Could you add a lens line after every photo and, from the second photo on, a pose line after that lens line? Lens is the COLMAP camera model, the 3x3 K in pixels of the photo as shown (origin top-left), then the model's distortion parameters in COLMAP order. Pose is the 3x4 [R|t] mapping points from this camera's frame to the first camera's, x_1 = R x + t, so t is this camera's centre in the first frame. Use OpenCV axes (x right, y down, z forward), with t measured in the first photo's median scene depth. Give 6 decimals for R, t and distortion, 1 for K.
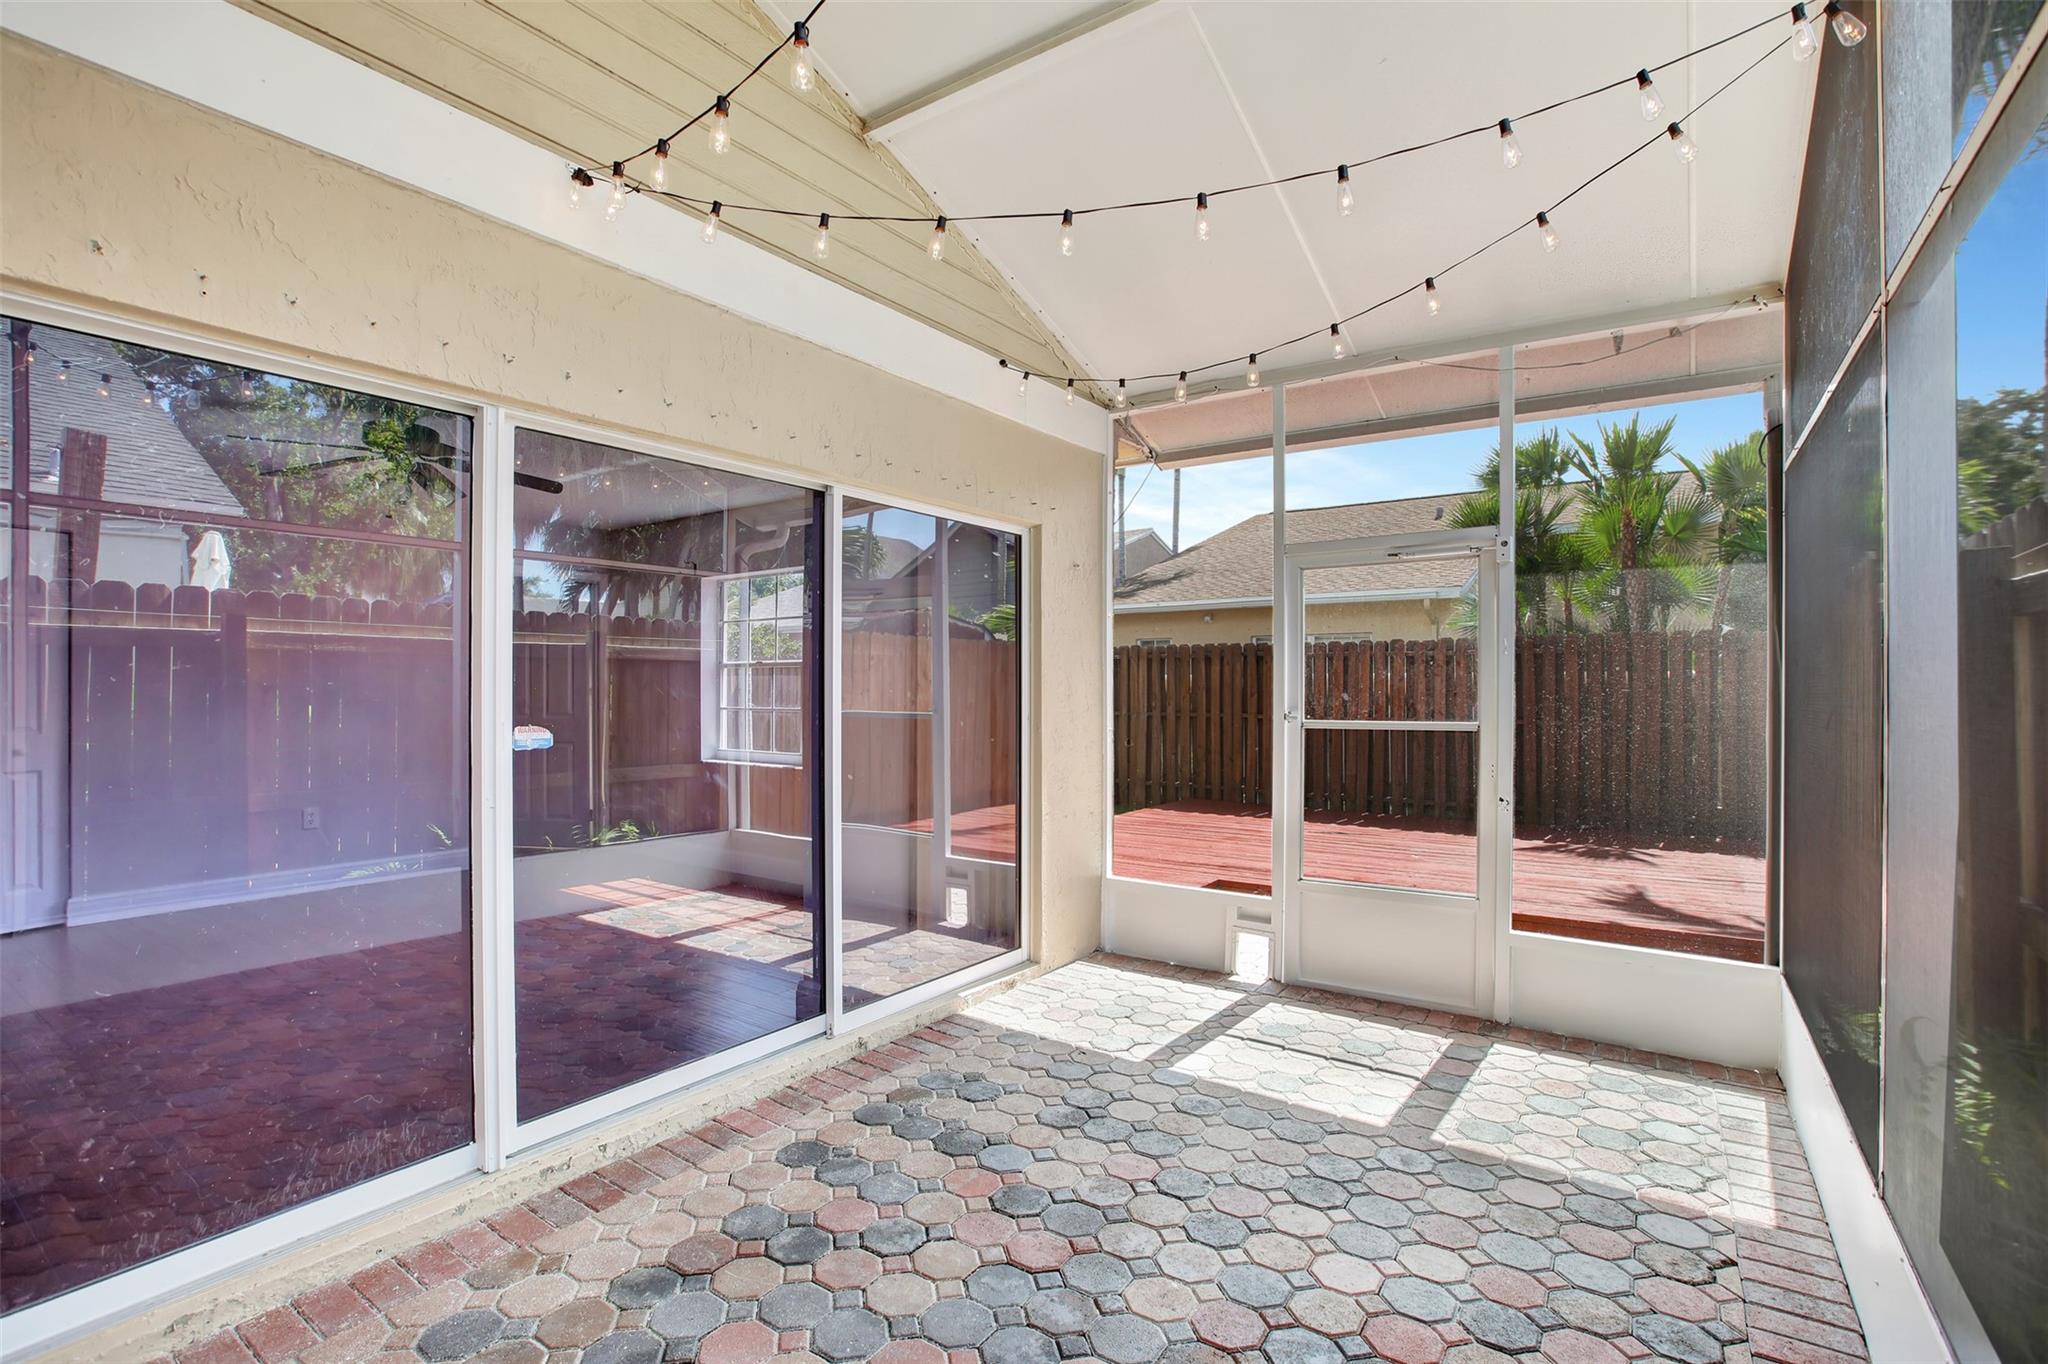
lens RADIAL K [[959.2, 0, 1026.9], [0, 959.2, 685.4], [0, 0, 1]] dist [-0.074870, 0.028143]
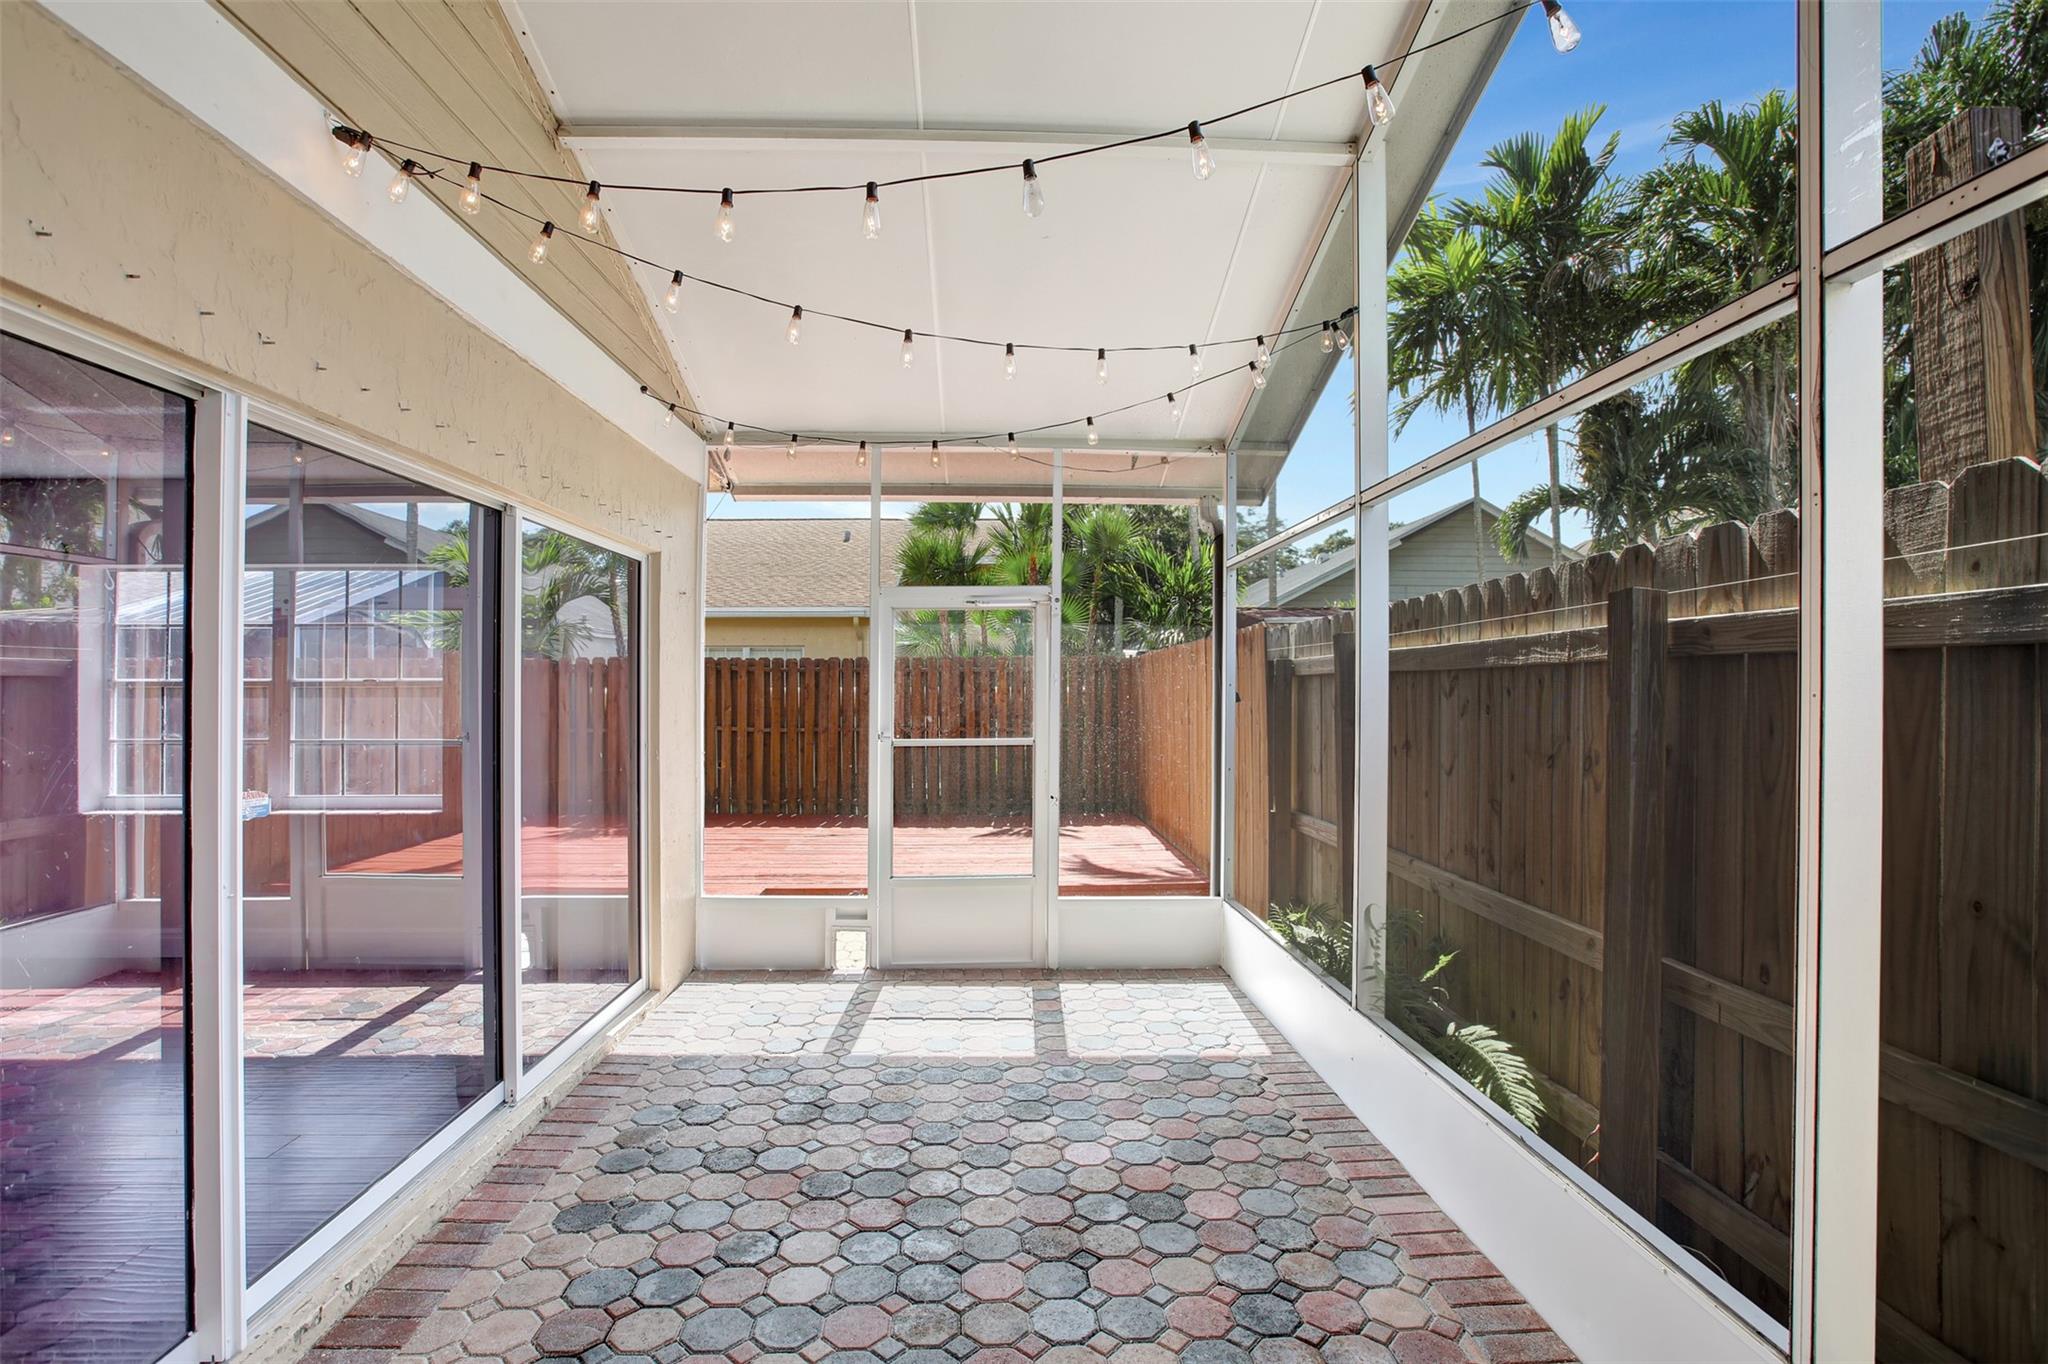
lens RADIAL K [[970.6, 0, 1025.4], [0, 970.6, 684.5], [0, 0, 1]] dist [-0.090206, 0.032847]
pose [[0.779836, -0.000944, 0.625983, -0.392980], [0.001164, 0.999999, 0.000057, -0.037128], [-0.625983, 0.000685, 0.779836, -0.021791]]
